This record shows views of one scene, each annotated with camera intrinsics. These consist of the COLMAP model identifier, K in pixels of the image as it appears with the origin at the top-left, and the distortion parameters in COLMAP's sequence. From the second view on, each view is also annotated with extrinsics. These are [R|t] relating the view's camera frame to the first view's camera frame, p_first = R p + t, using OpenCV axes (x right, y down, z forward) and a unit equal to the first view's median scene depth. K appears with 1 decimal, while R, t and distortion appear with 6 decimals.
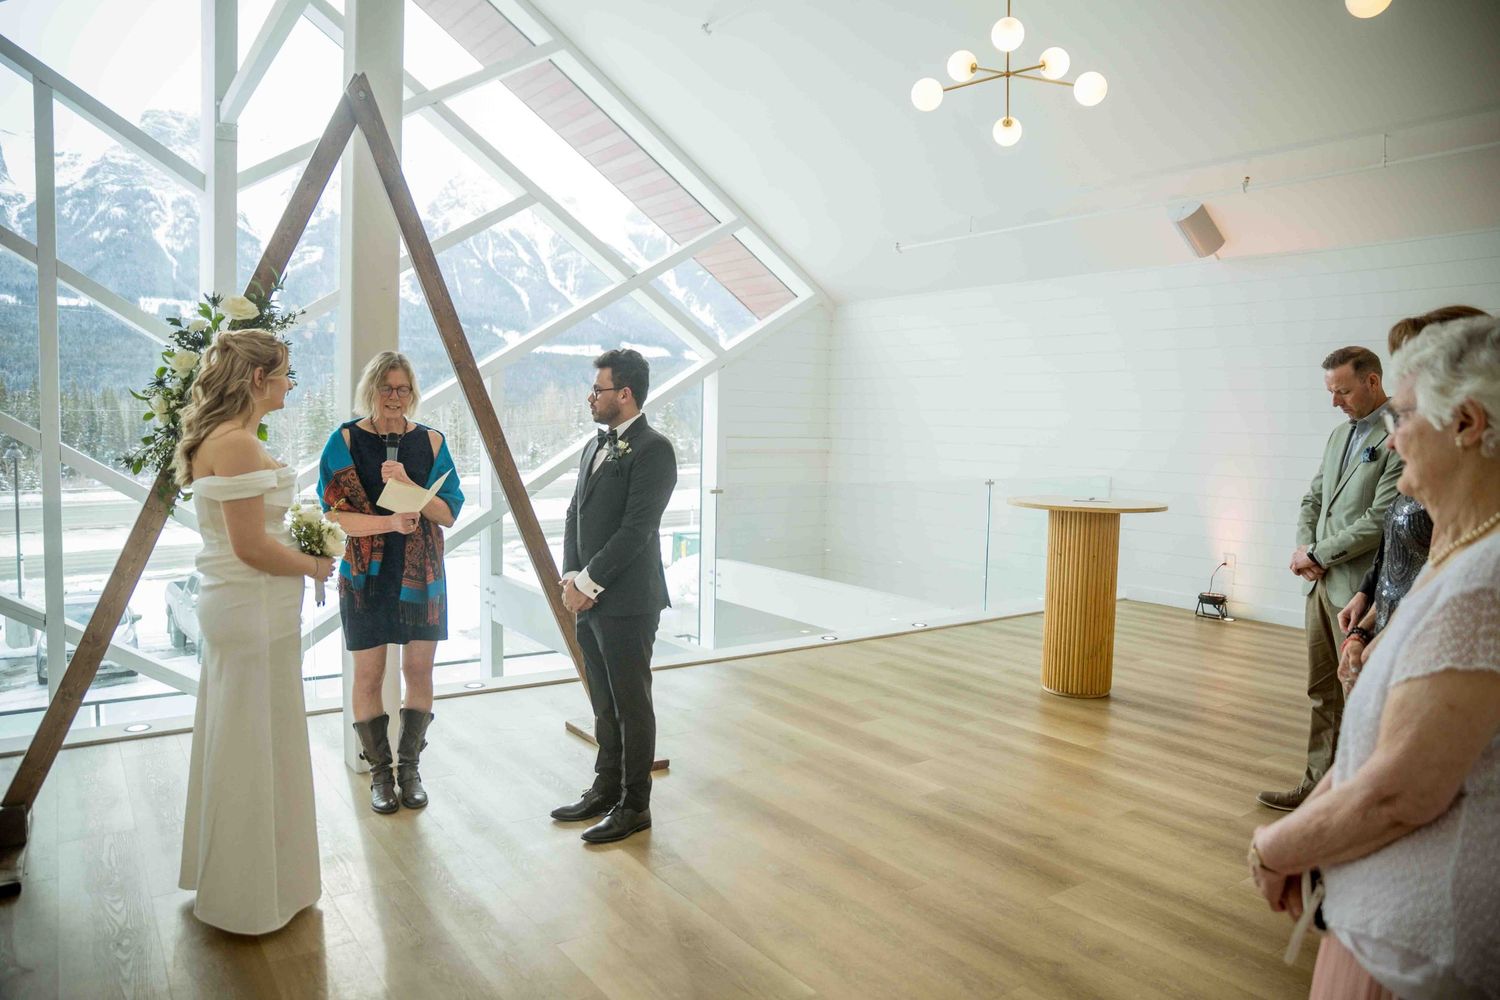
lens RADIAL K [[1091.3, 0, 750.0], [0, 1091.3, 500.0], [0, 0, 1]] dist [-0.010428, -0.008900]
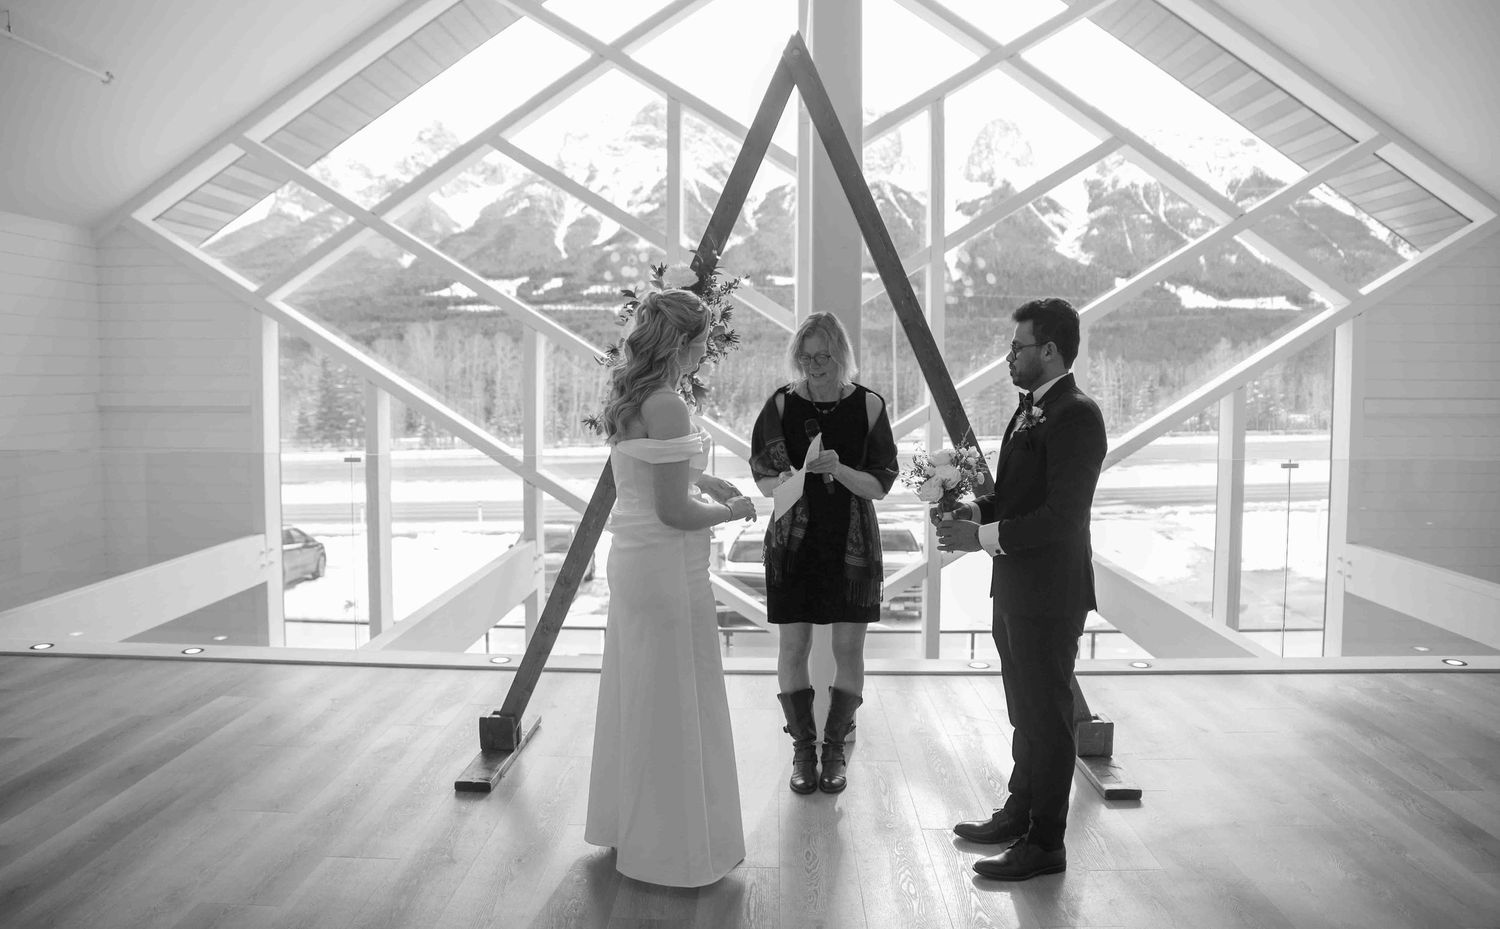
lens RADIAL K [[1092.4, 0, 750.5], [0, 1092.4, 442.4], [0, 0, 1]] dist [-0.005958, 0.000622]
pose [[0.831476, 0.019525, -0.555218, 0.157217], [-0.028823, 0.999552, -0.008014, -0.012739], [0.554813, 0.022667, 0.831666, 0.162997]]
